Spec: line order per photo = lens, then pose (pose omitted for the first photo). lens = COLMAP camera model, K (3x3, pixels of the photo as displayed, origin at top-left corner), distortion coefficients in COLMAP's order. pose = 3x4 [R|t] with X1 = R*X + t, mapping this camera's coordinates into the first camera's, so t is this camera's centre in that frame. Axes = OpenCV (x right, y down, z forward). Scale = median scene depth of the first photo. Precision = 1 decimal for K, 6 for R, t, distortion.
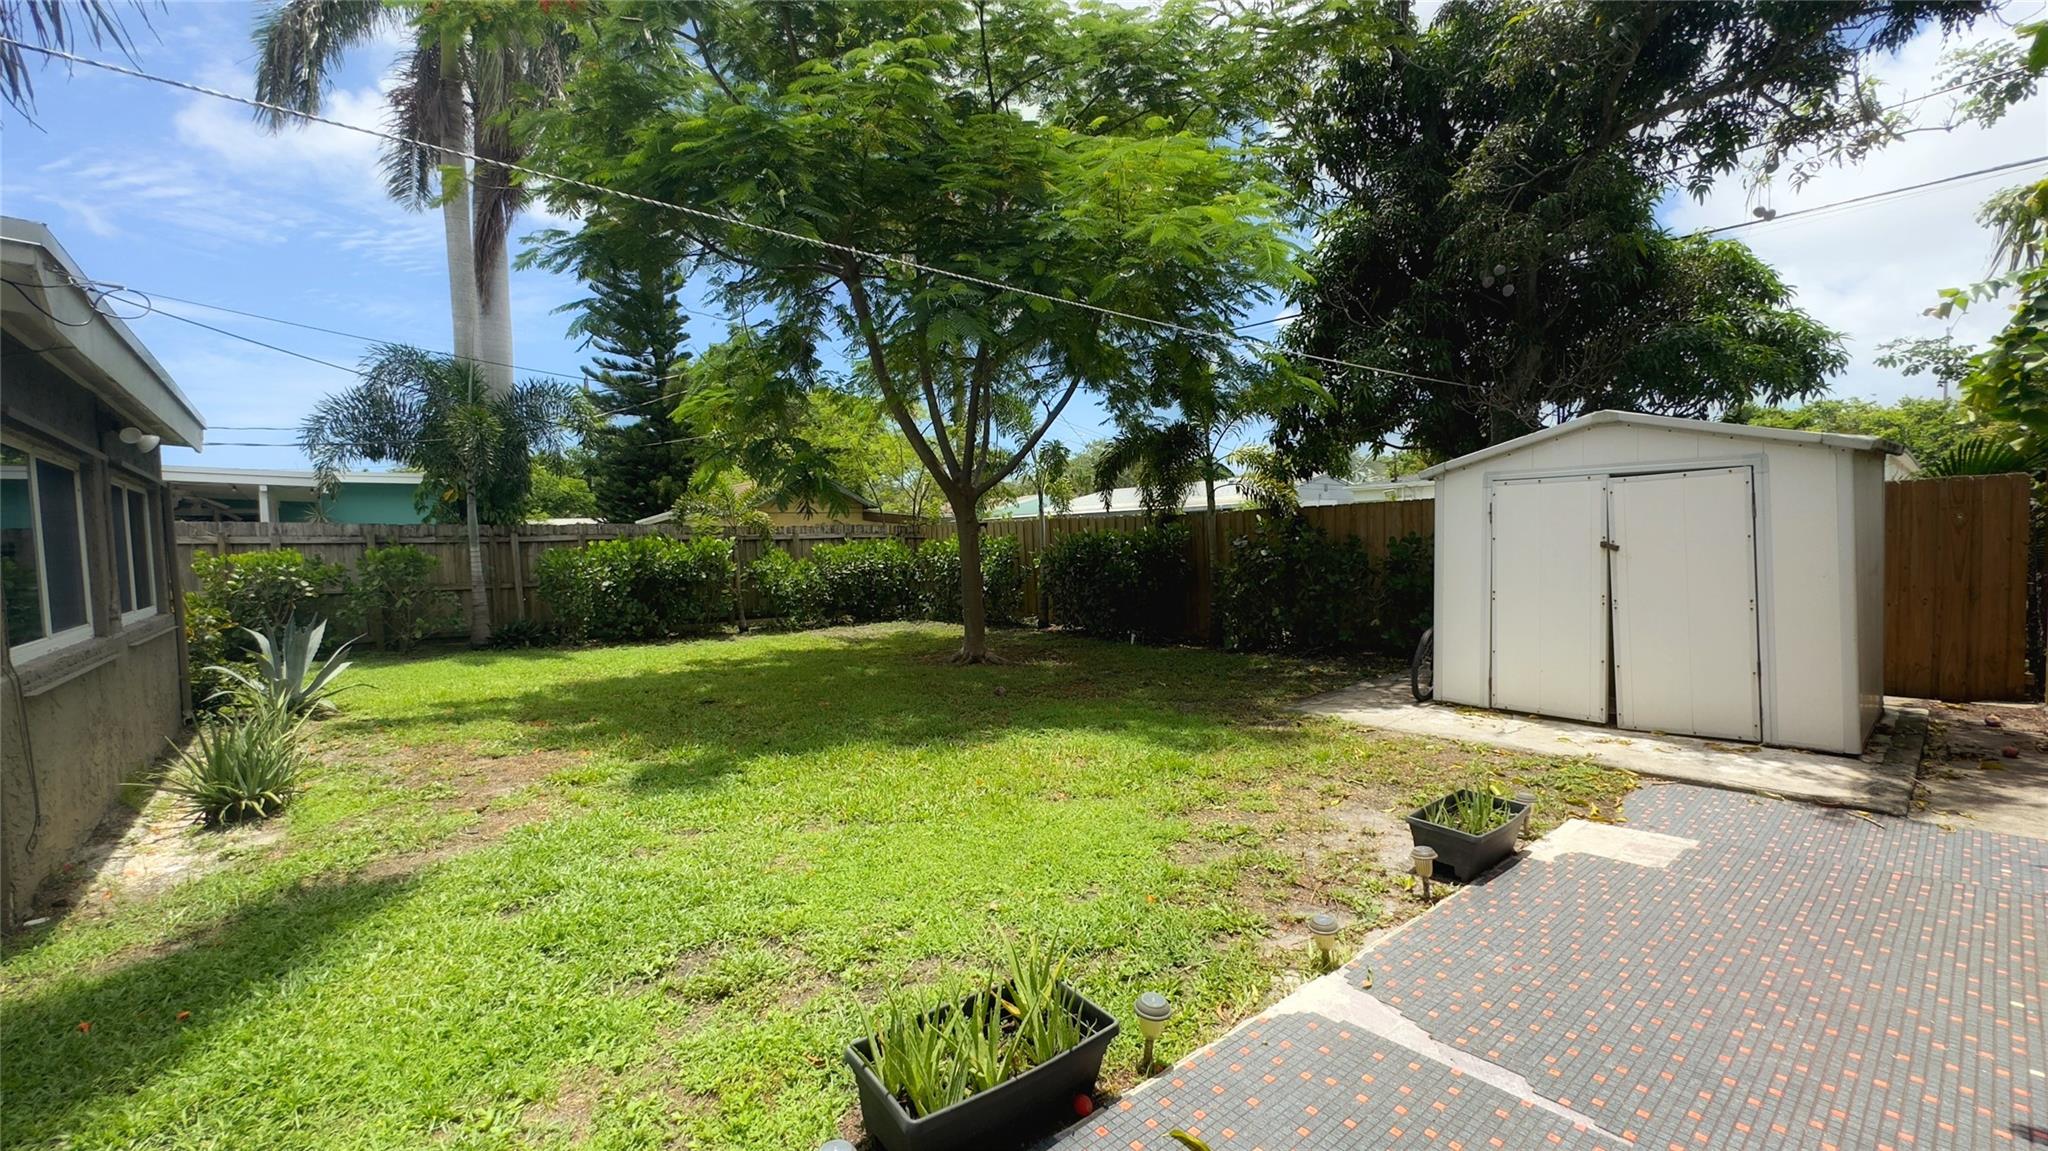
lens RADIAL K [[823.1, 0, 1023.9], [0, 823.1, 576.7], [0, 0, 1]] dist [-0.000269, -0.000484]
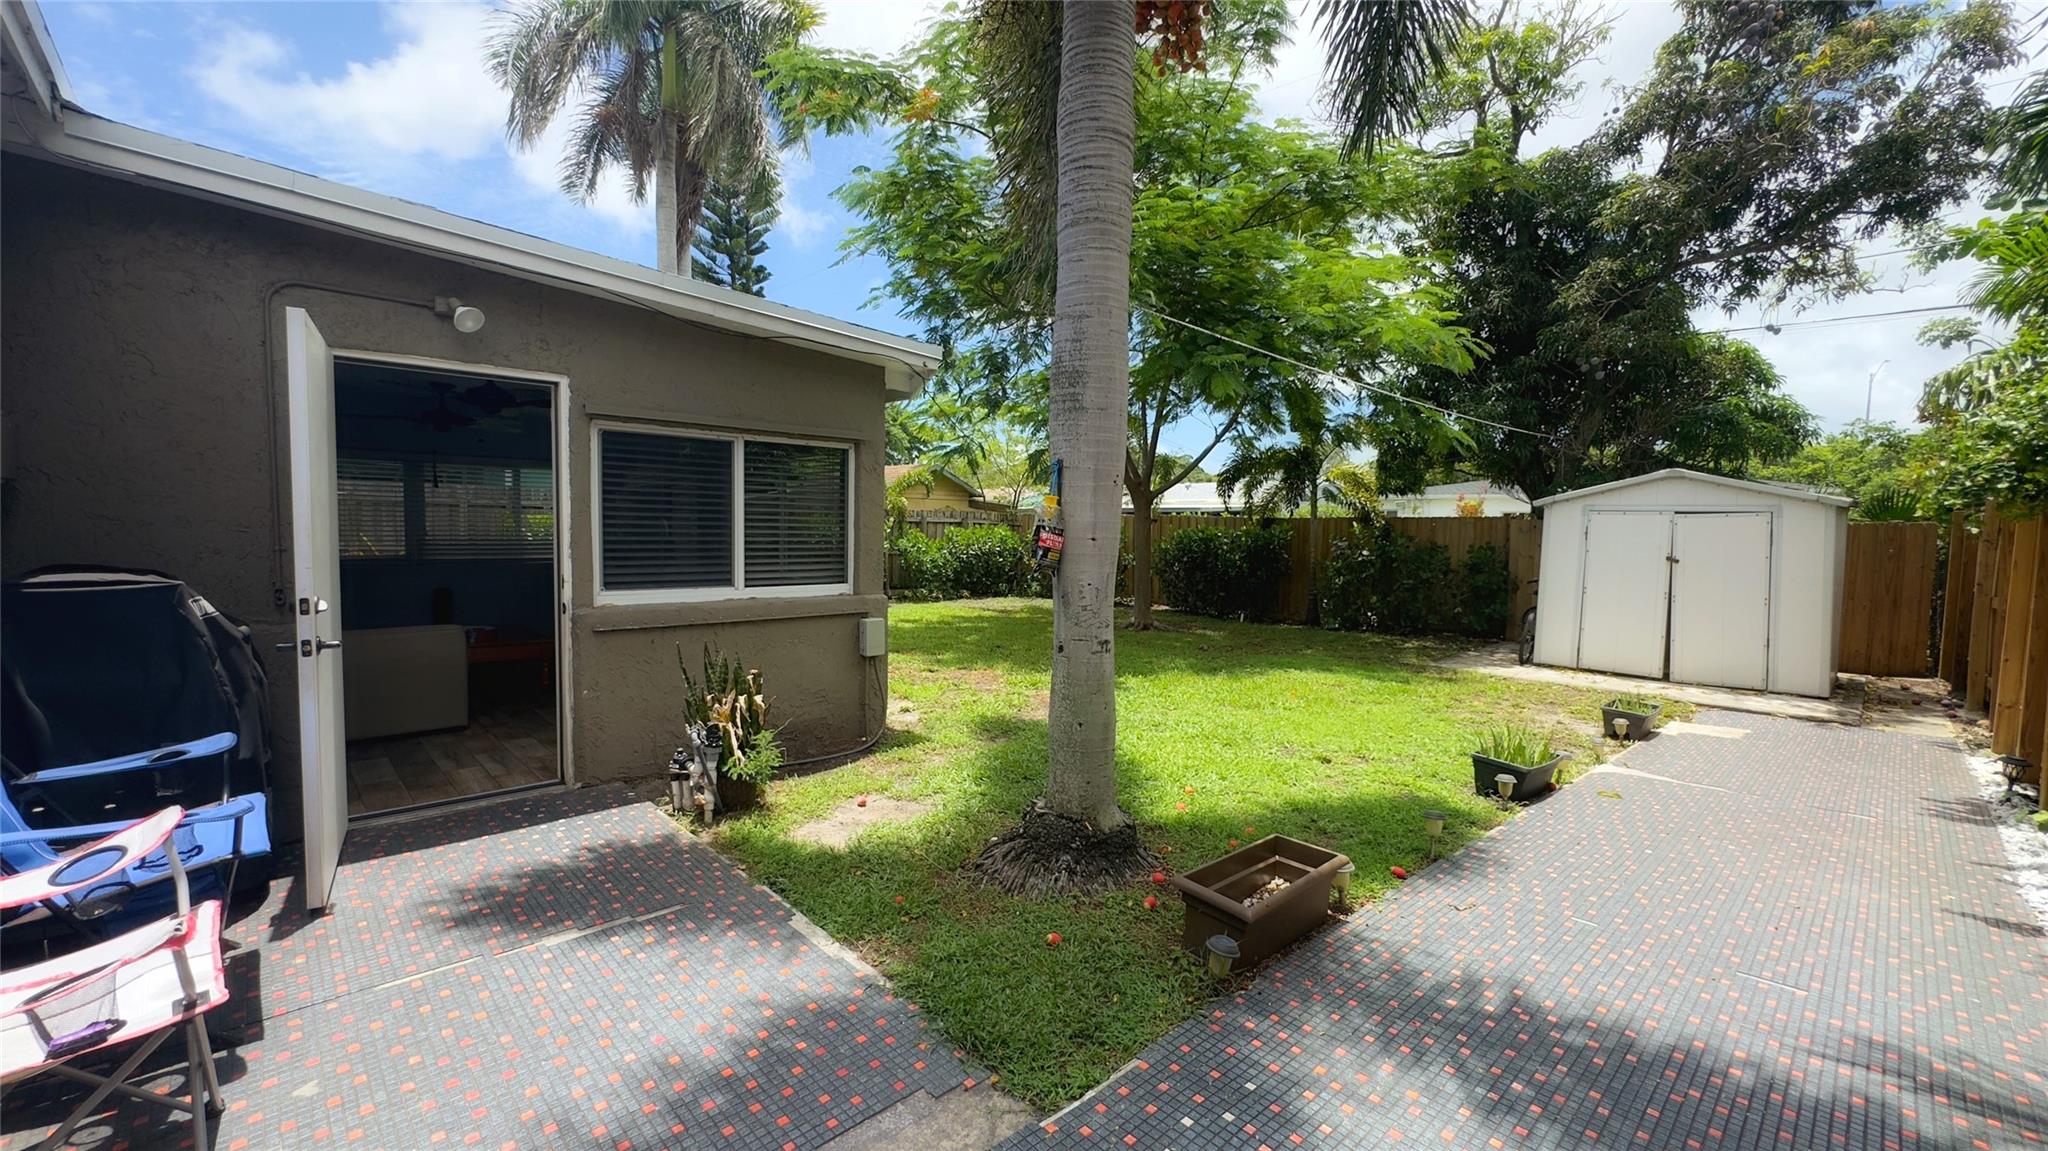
lens RADIAL K [[823.1, 0, 1027.9], [0, 823.1, 576.7], [0, 0, 1]] dist [-0.000269, -0.000484]
pose [[0.997485, 0.043925, 0.055620, -0.448377], [-0.044757, 0.998902, 0.013812, 0.021006], [-0.054952, -0.016267, 0.998356, -0.356871]]
